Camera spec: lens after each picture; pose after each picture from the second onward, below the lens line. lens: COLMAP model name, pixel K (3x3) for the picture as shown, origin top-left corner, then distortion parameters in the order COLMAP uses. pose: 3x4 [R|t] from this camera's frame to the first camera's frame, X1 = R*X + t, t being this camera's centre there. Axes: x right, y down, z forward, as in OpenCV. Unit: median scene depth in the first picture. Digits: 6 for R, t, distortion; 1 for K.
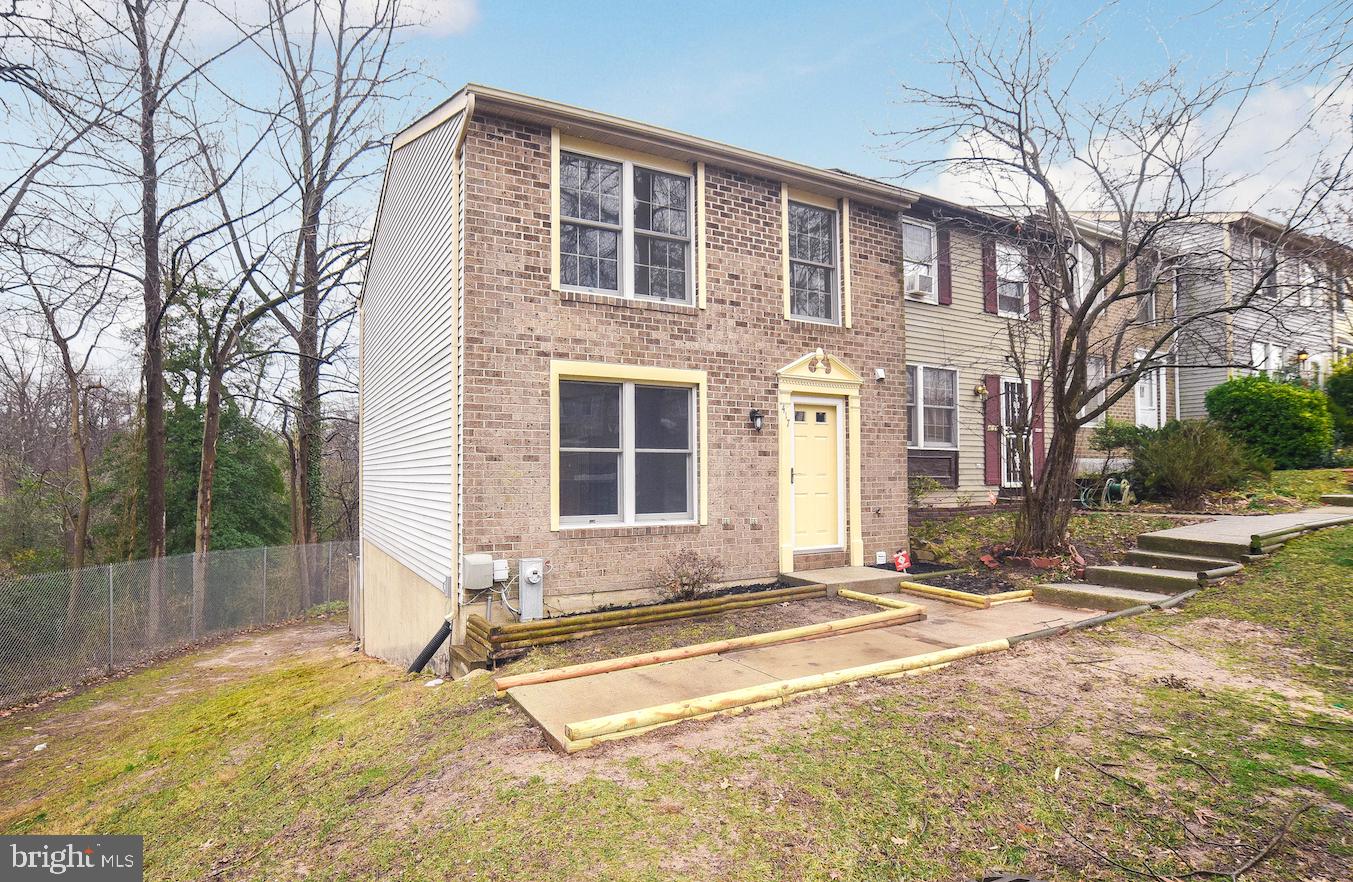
lens RADIAL K [[723.3, 0, 676.5], [0, 723.3, 441.0], [0, 0, 1]] dist [-0.074910, 0.038255]
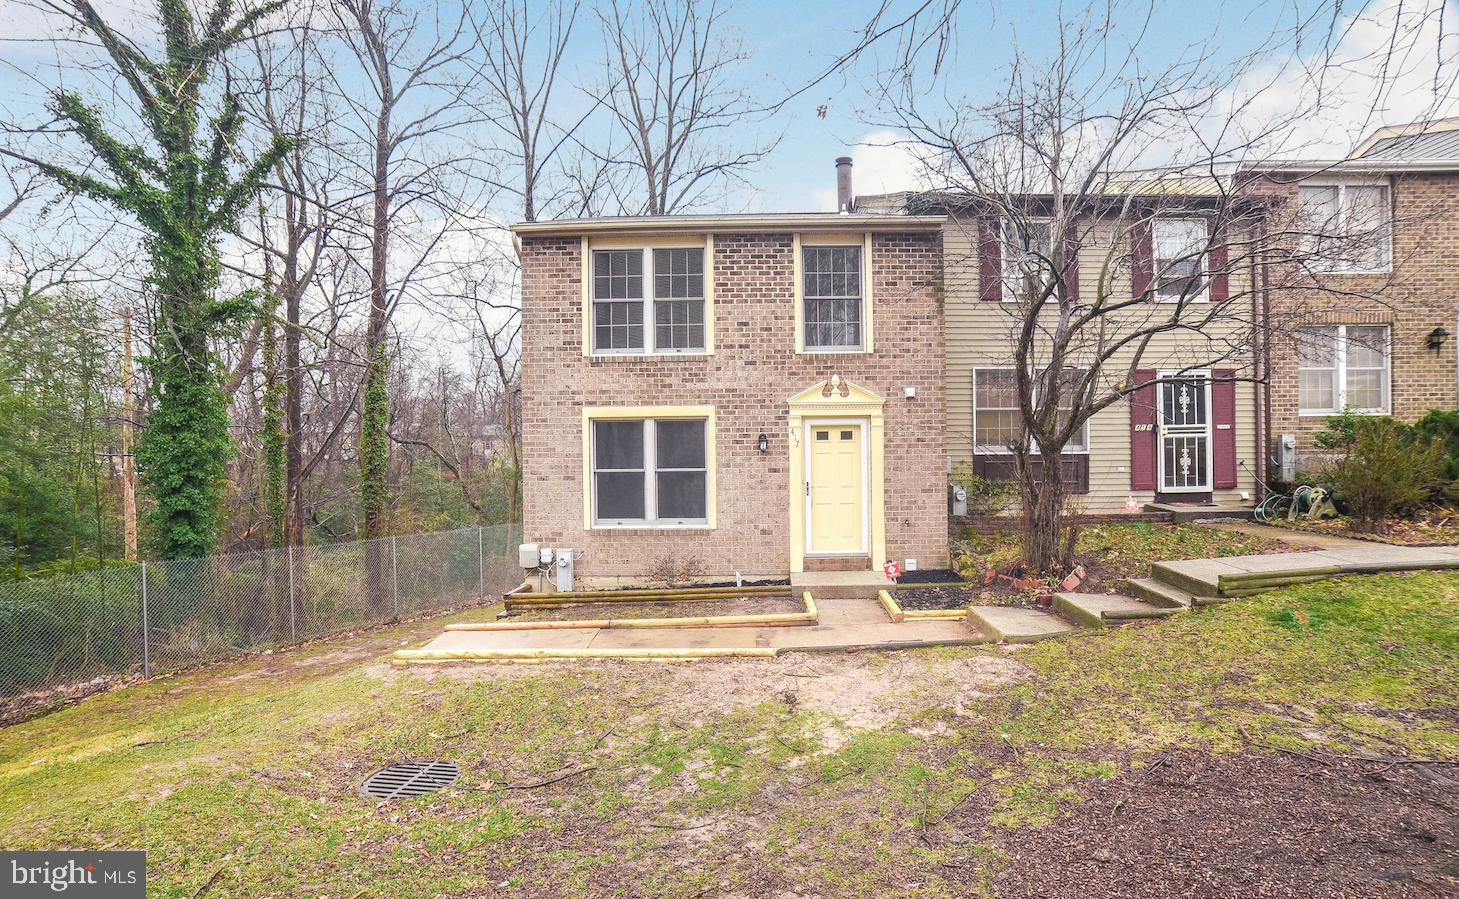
lens RADIAL K [[720.0, 0, 729.9], [0, 720.0, 422.9], [0, 0, 1]] dist [-0.063370, 0.000429]
pose [[0.873091, -0.016626, -0.487273, 0.659615], [0.028637, 0.999442, 0.017210, -0.086423], [0.486715, -0.028980, 0.873080, -0.066194]]
